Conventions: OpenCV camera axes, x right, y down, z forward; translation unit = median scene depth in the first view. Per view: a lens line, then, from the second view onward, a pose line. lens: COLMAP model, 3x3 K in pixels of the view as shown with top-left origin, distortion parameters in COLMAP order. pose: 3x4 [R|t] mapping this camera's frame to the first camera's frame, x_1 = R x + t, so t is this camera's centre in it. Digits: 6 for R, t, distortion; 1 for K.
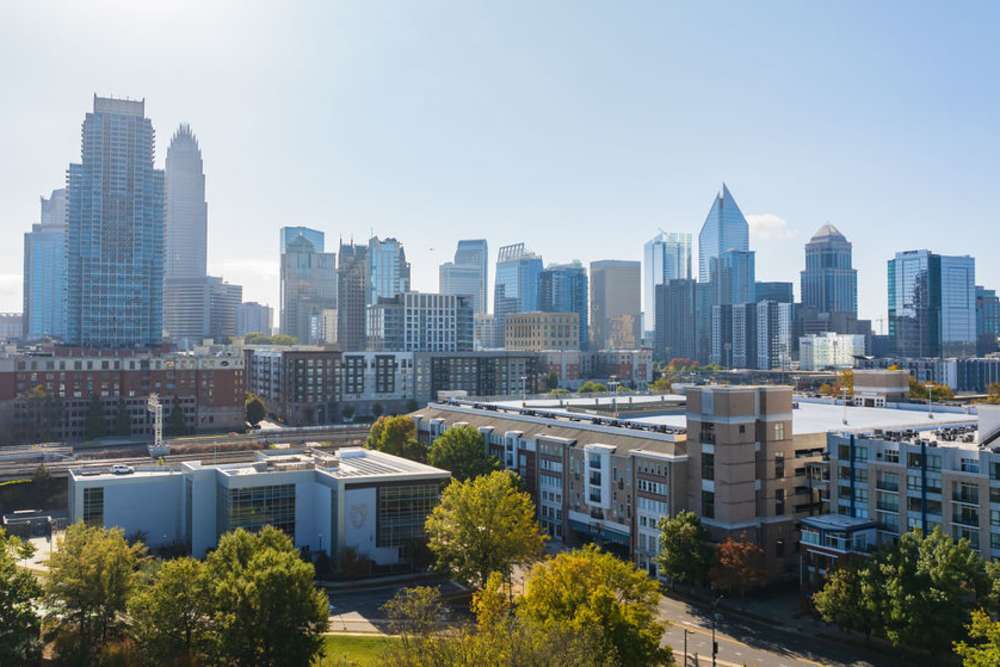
lens RADIAL K [[694.2, 0, 500.0], [0, 694.2, 333.5], [0, 0, 1]] dist [-0.006844, -0.006320]
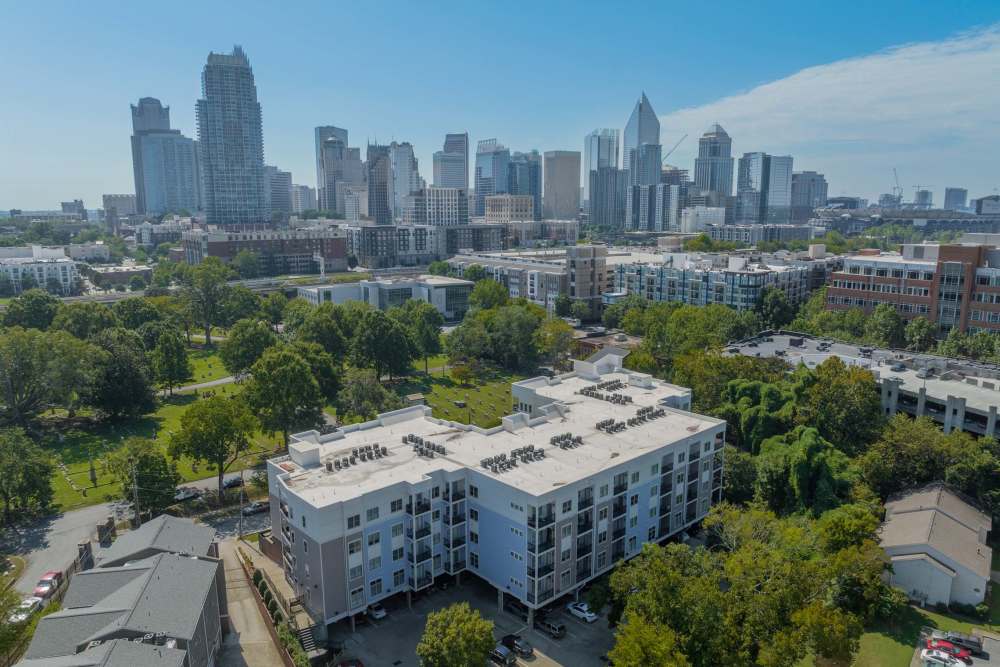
lens RADIAL K [[694.2, 0, 500.0], [0, 694.2, 333.5], [0, 0, 1]] dist [-0.006844, -0.006320]
pose [[0.998810, -0.015920, 0.046110, -0.039811], [0.005990, 0.978119, 0.207961, -0.056989], [-0.048412, -0.207437, 0.977050, -0.613095]]
